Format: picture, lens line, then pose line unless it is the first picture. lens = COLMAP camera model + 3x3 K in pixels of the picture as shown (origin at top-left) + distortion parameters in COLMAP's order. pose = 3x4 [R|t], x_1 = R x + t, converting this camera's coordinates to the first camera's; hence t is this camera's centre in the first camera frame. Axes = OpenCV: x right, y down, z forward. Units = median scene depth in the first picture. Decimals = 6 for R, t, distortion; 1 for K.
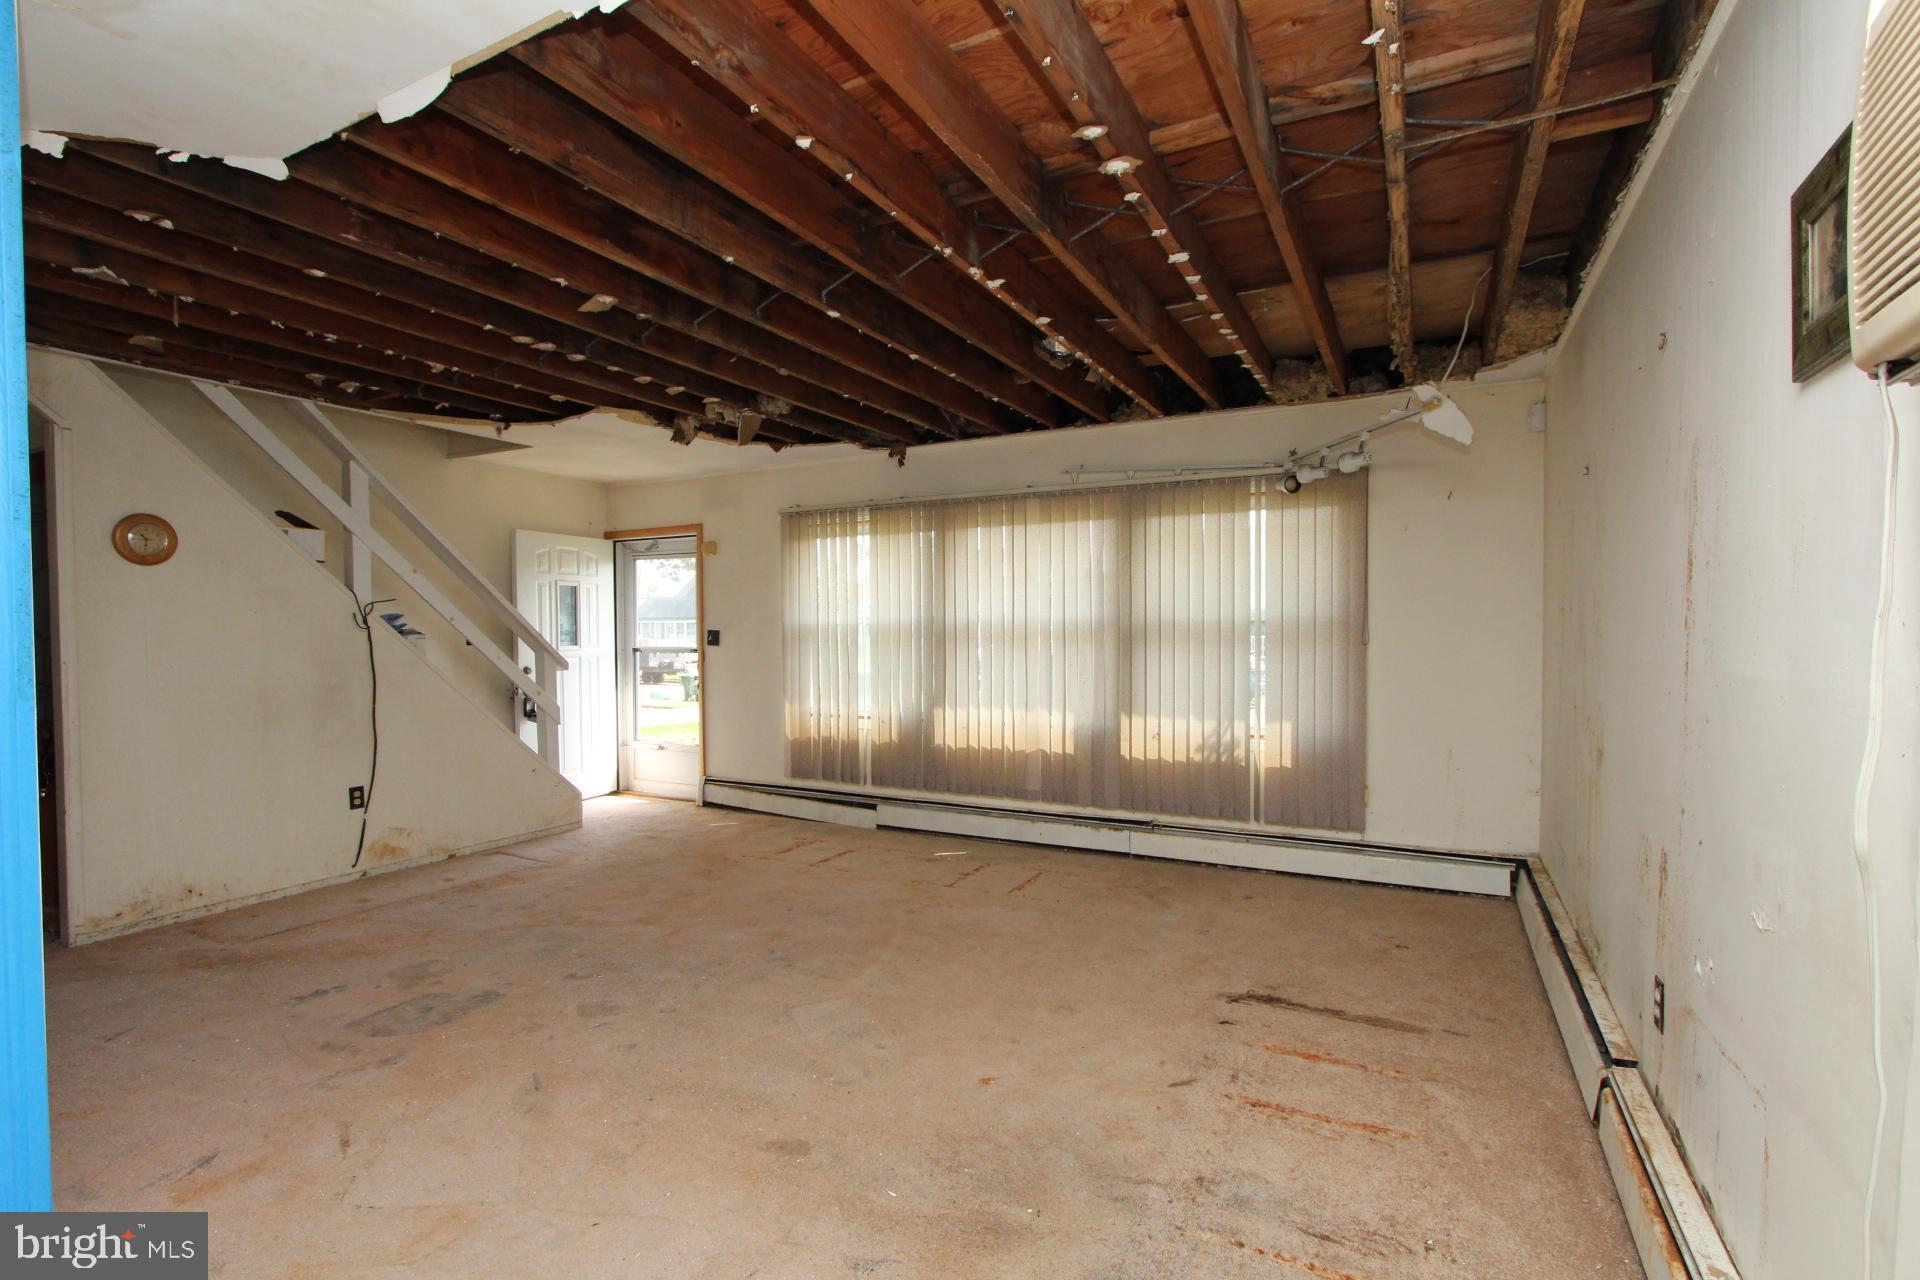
lens RADIAL K [[886.5, 0, 956.5], [0, 886.5, 642.4], [0, 0, 1]] dist [-0.012471, -0.000024]
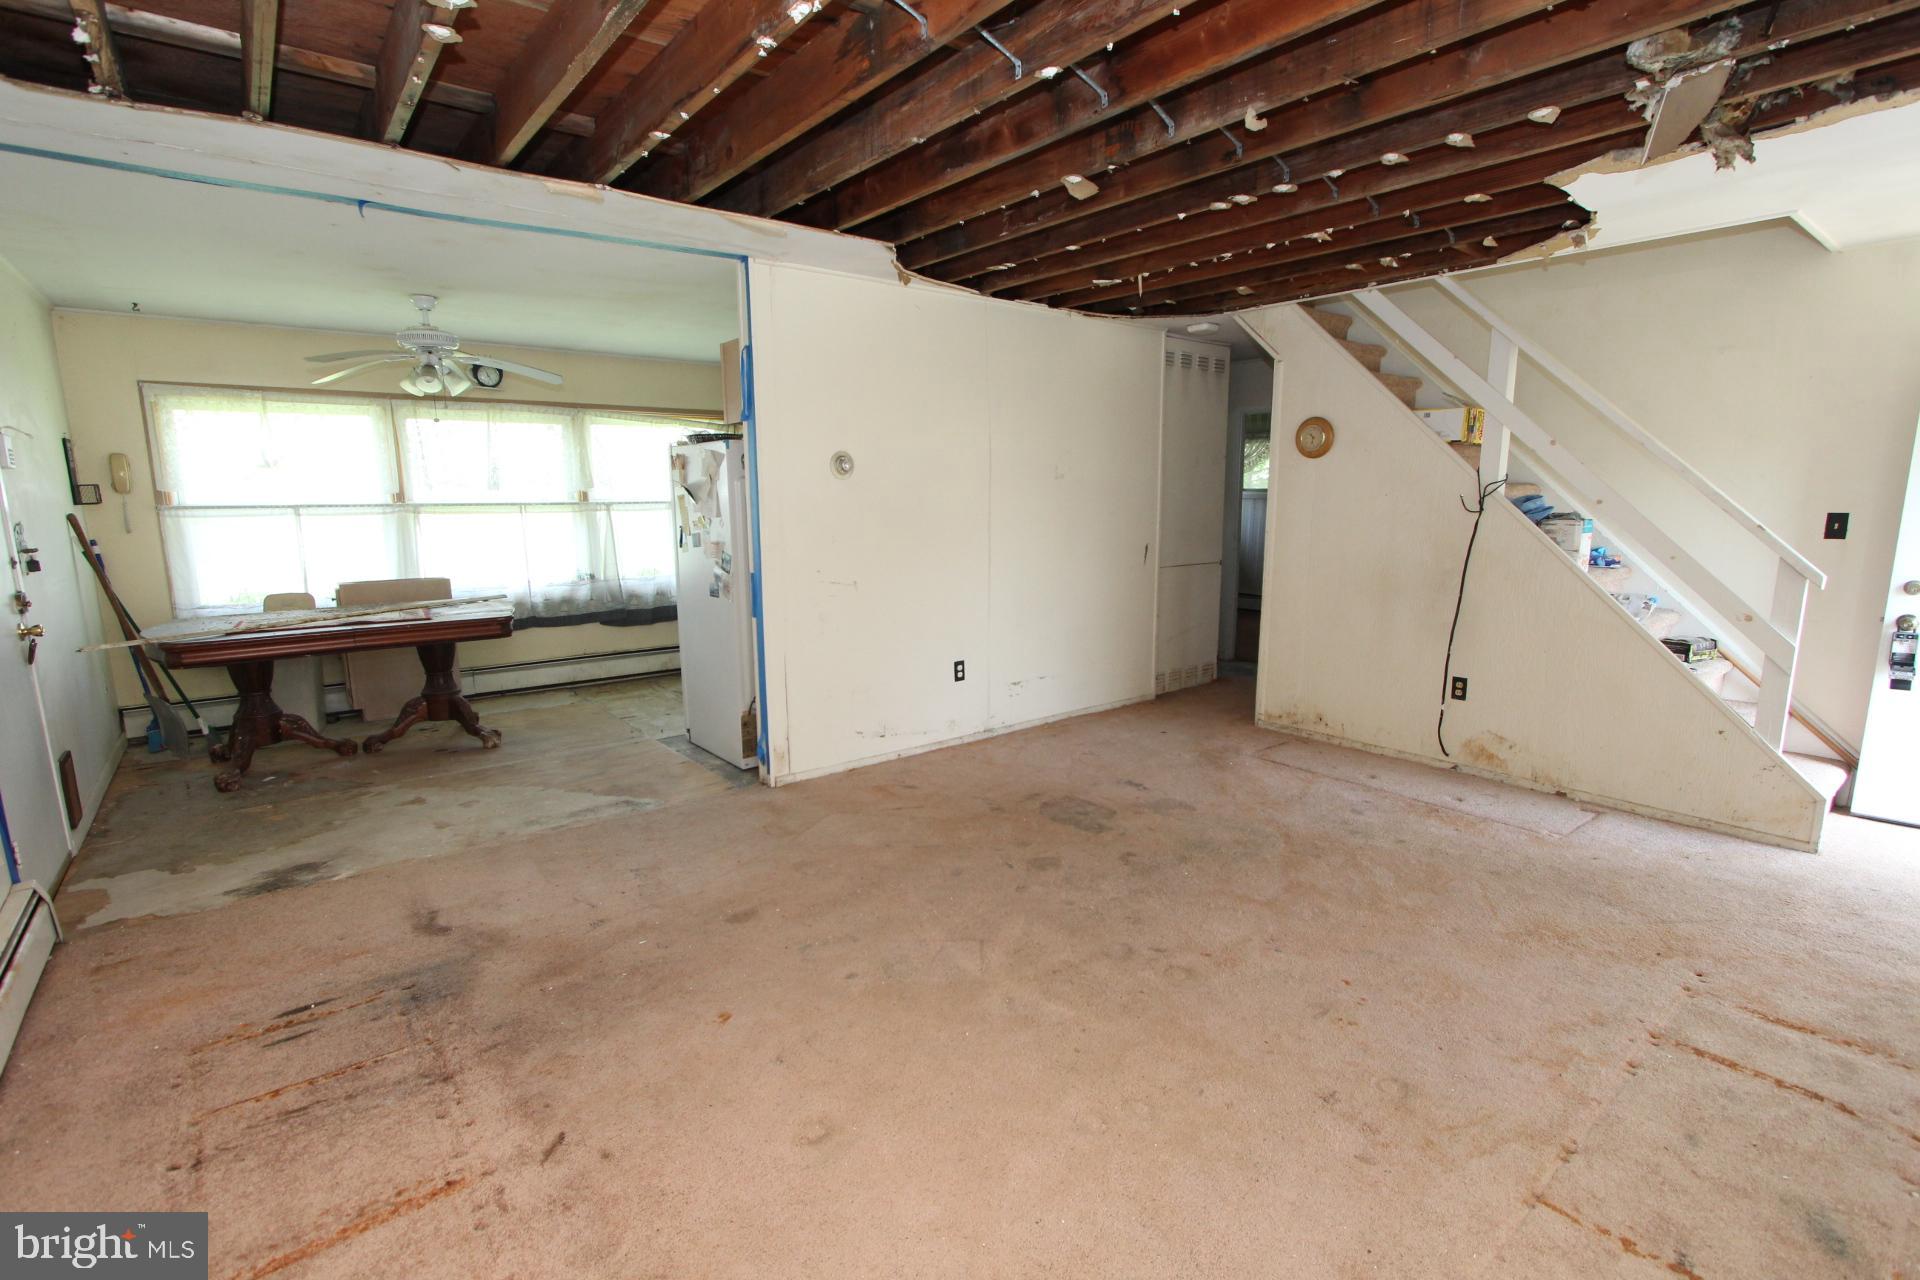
lens RADIAL K [[886.5, 0, 954.1], [0, 886.5, 643.2], [0, 0, 1]] dist [-0.012471, -0.000024]
pose [[-0.398813, 0.162225, -0.902569, 0.510643], [-0.007082, 0.983654, 0.179928, -0.053505], [0.917005, 0.078150, -0.391145, 1.095688]]
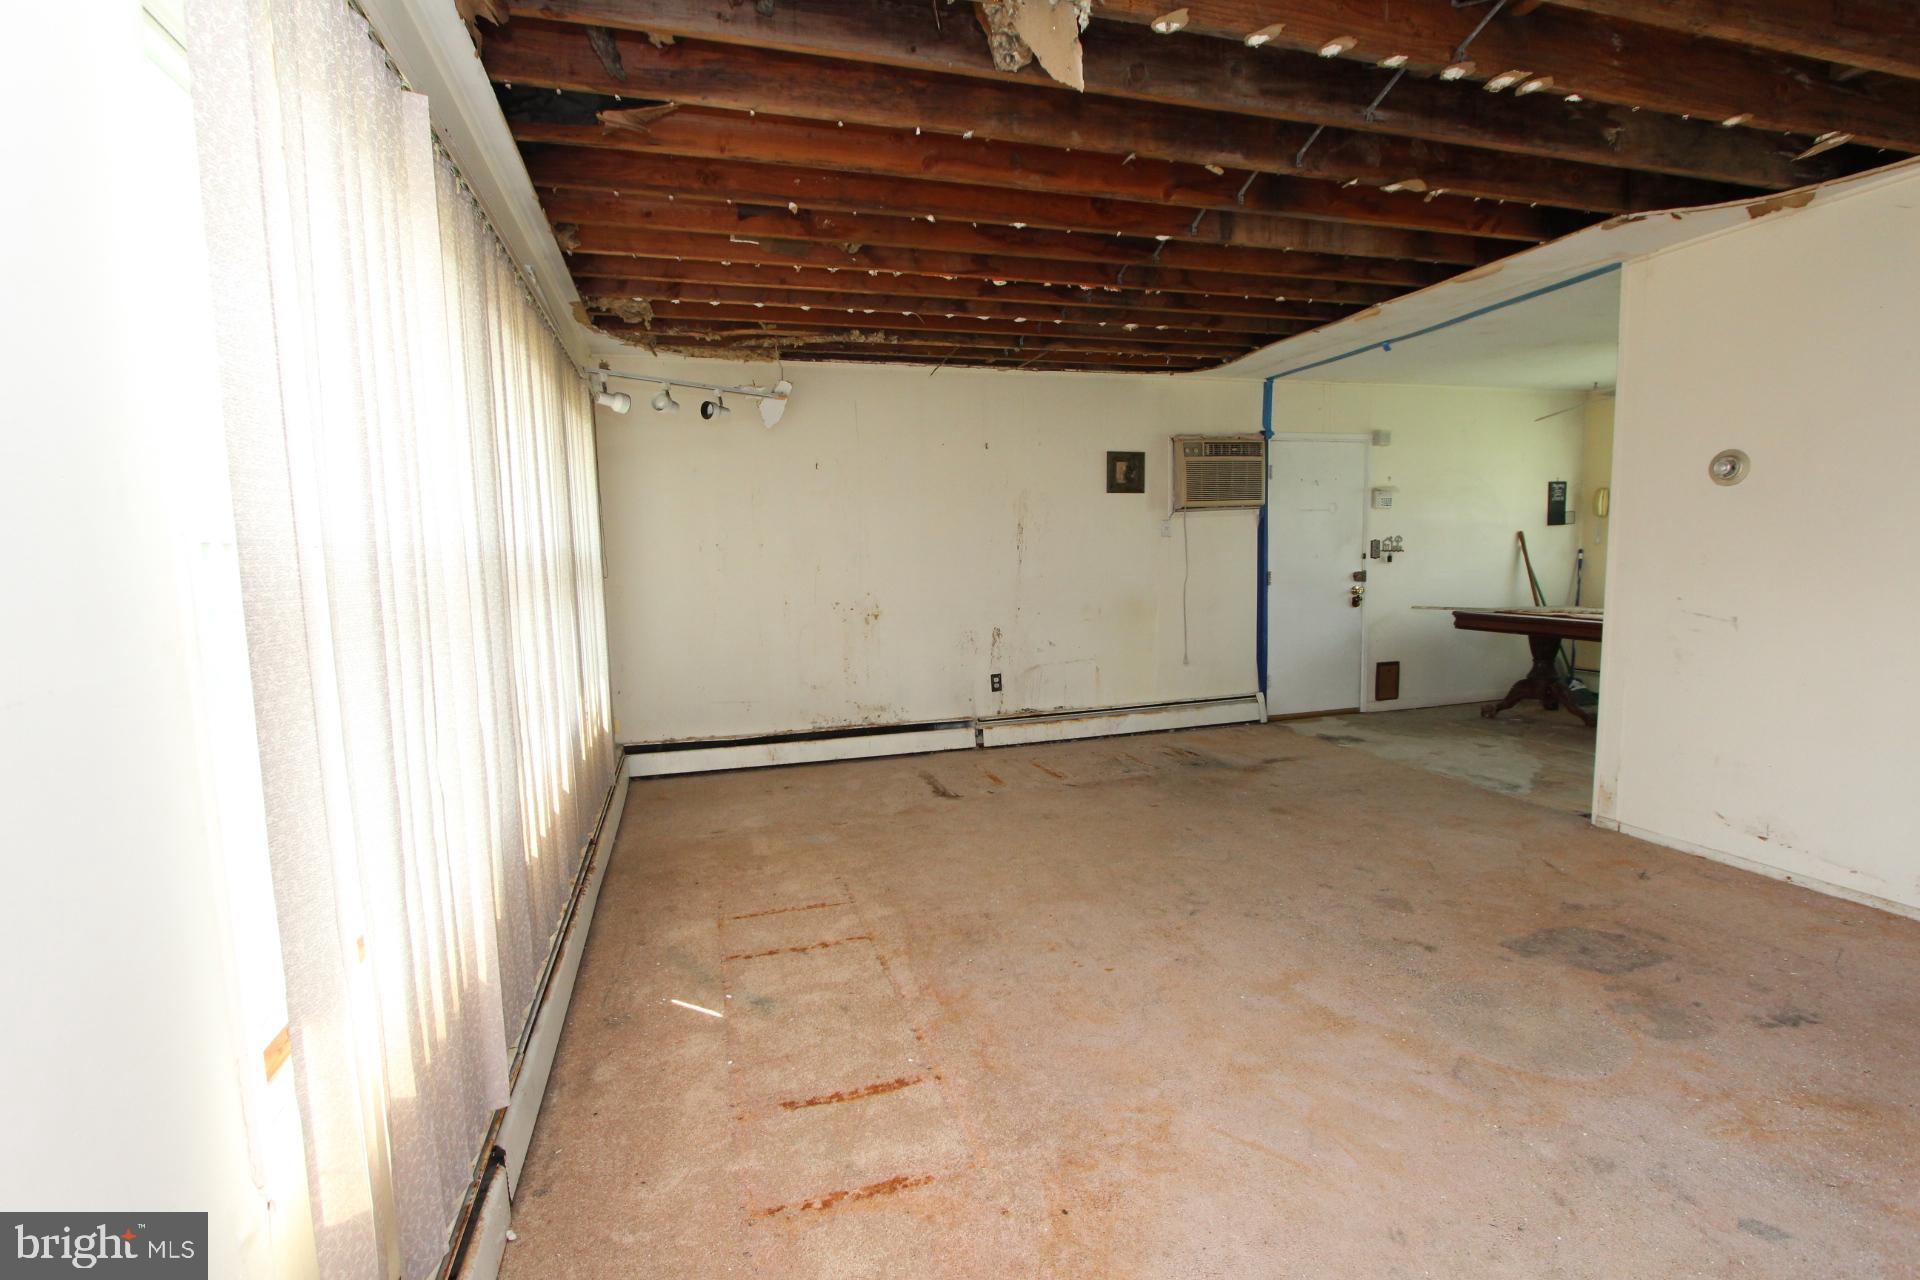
lens RADIAL K [[886.5, 0, 963.7], [0, 886.5, 640.8], [0, 0, 1]] dist [-0.012471, -0.000024]
pose [[-0.706132, -0.048631, 0.706408, -0.643227], [0.040359, 0.993253, 0.108721, -0.024526], [-0.706929, 0.105281, -0.699405, 1.715167]]
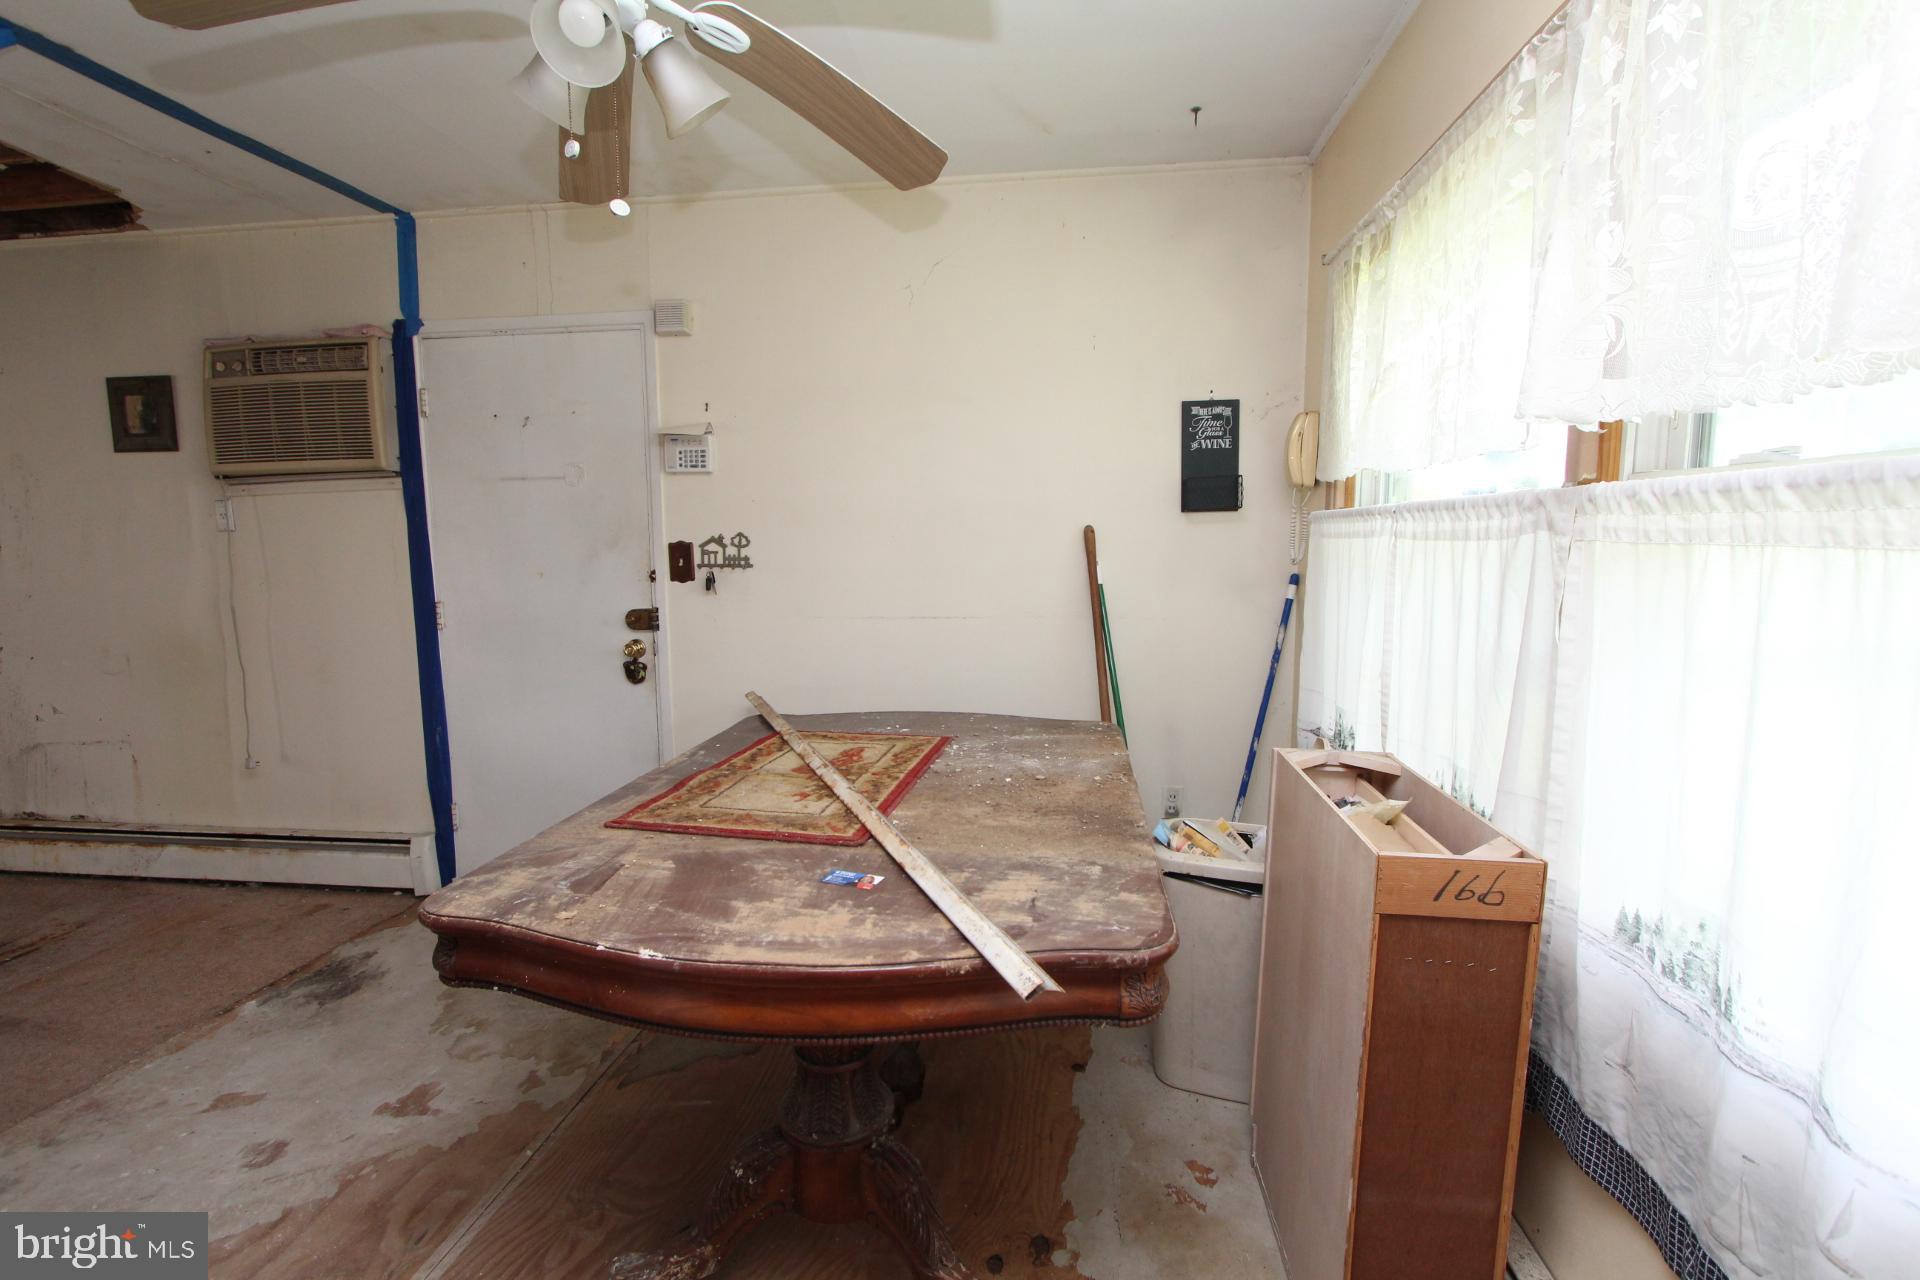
lens RADIAL K [[886.5, 0, 960.8], [0, 886.5, 653.2], [0, 0, 1]] dist [-0.012471, -0.000024]
pose [[-0.355487, -0.096024, 0.929736, -0.839243], [0.022792, 0.993522, 0.111326, 0.019109], [-0.934403, 0.060766, -0.350995, -0.134376]]
